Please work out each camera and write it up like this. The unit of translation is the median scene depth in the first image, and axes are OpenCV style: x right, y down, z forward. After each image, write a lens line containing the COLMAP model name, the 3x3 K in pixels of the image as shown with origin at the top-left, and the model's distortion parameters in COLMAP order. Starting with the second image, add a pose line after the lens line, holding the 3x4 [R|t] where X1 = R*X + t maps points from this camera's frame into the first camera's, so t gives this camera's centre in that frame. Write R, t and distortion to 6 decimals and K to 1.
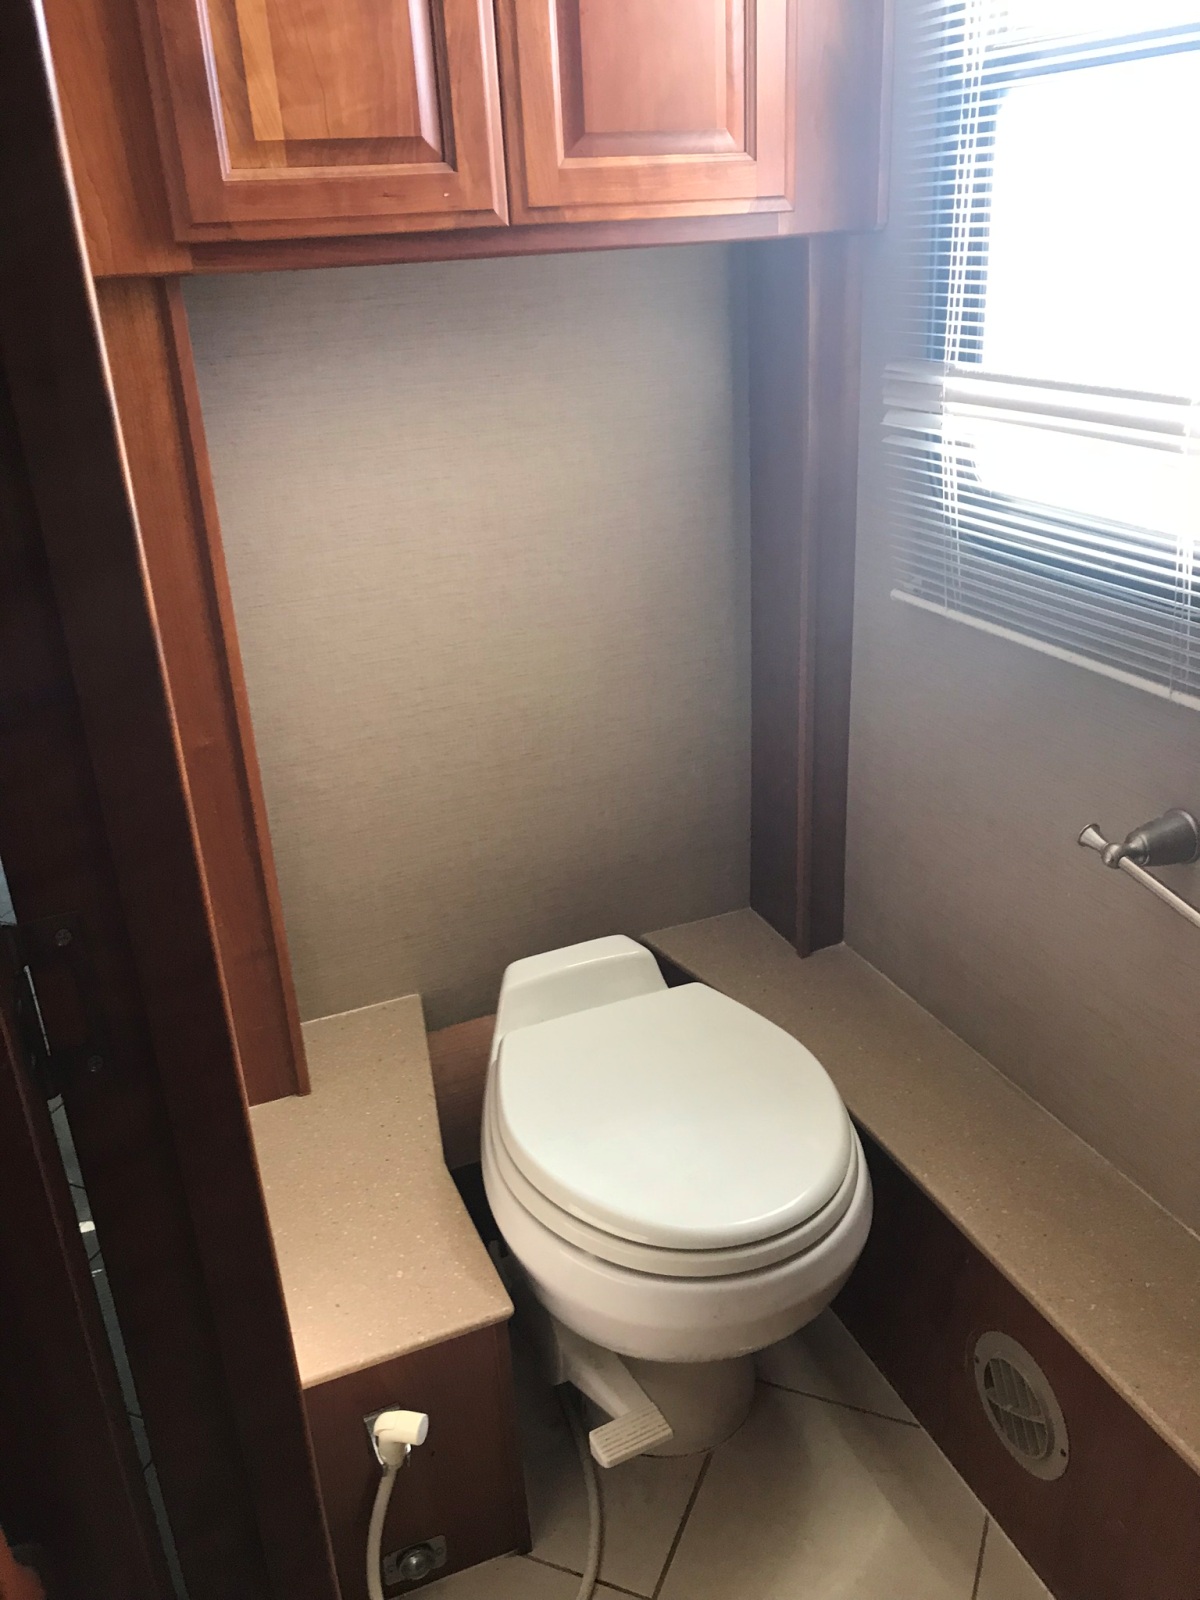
lens RADIAL K [[1336.9, 0, 598.5], [0, 1336.9, 817.2], [0, 0, 1]] dist [0.007285, -0.001662]
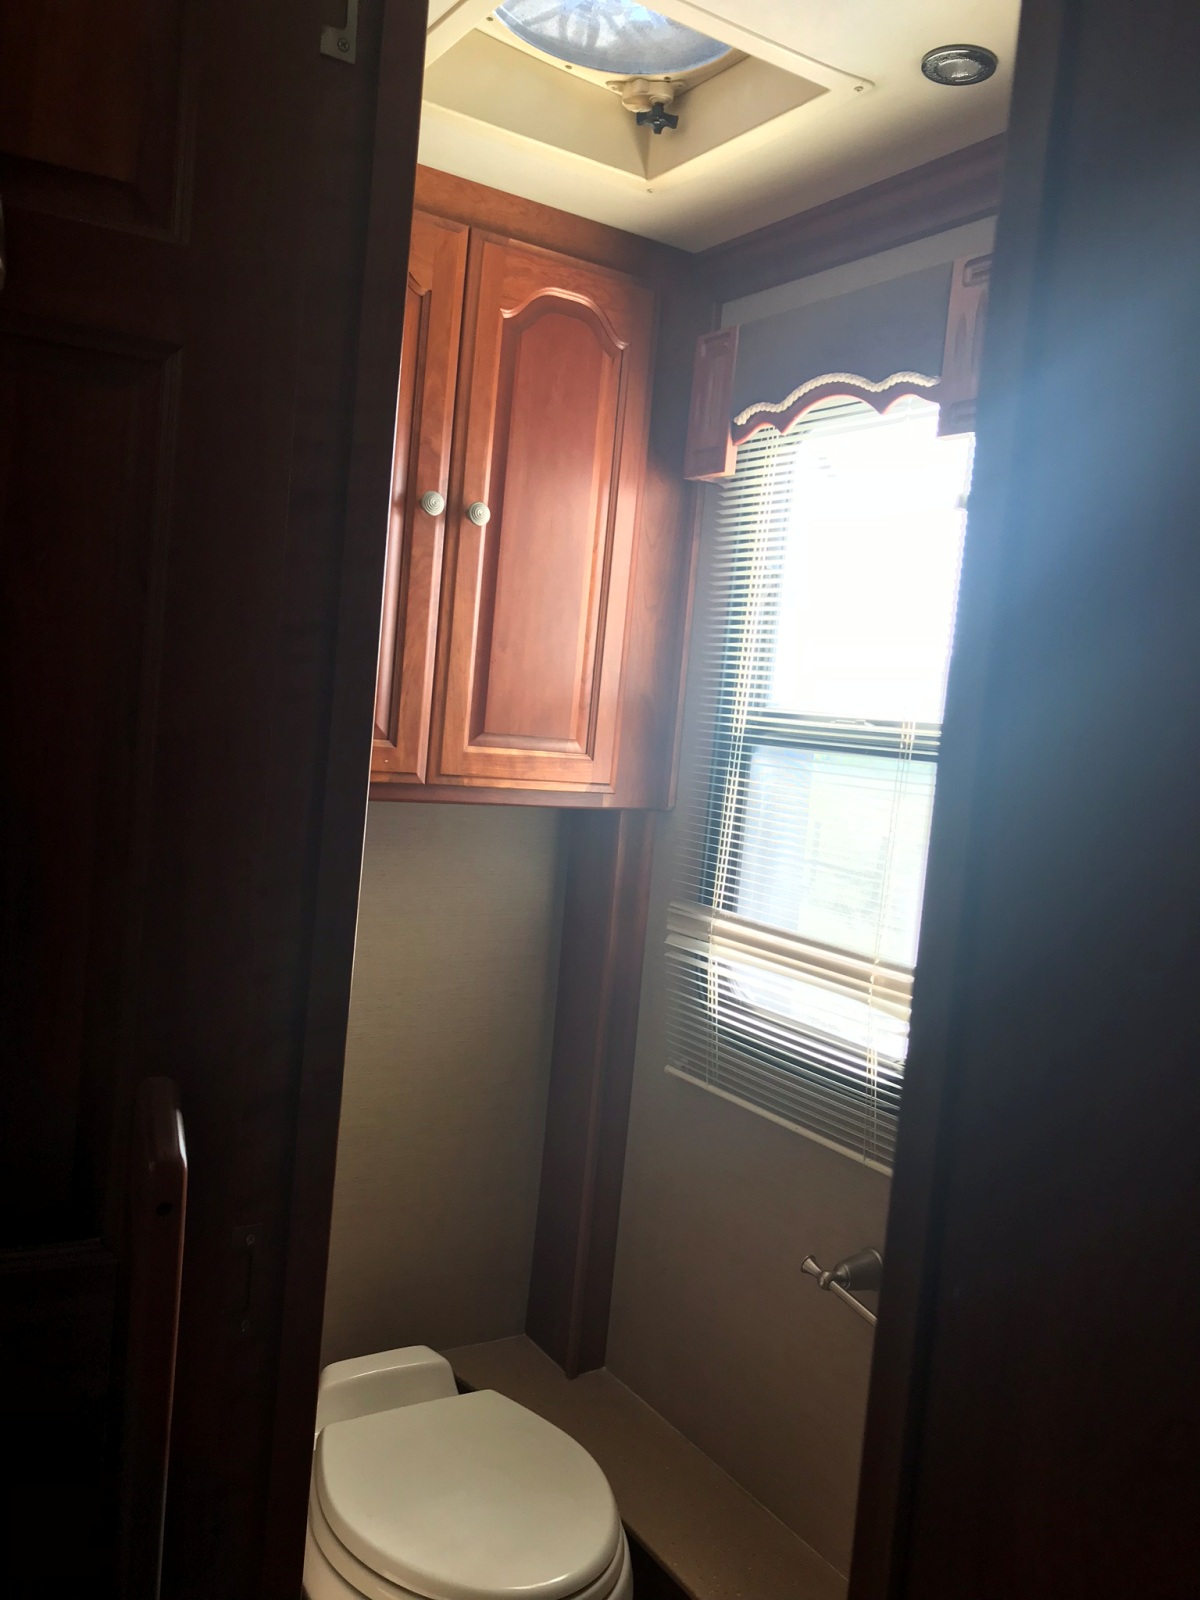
lens RADIAL K [[1310.1, 0, 594.4], [0, 1310.1, 781.8], [0, 0, 1]] dist [0.011513, -0.034411]
pose [[0.976959, 0.132356, 0.167430, -0.116292], [-0.063707, 0.929569, -0.363103, 0.049447], [-0.203696, 0.344070, 0.916583, -0.299723]]
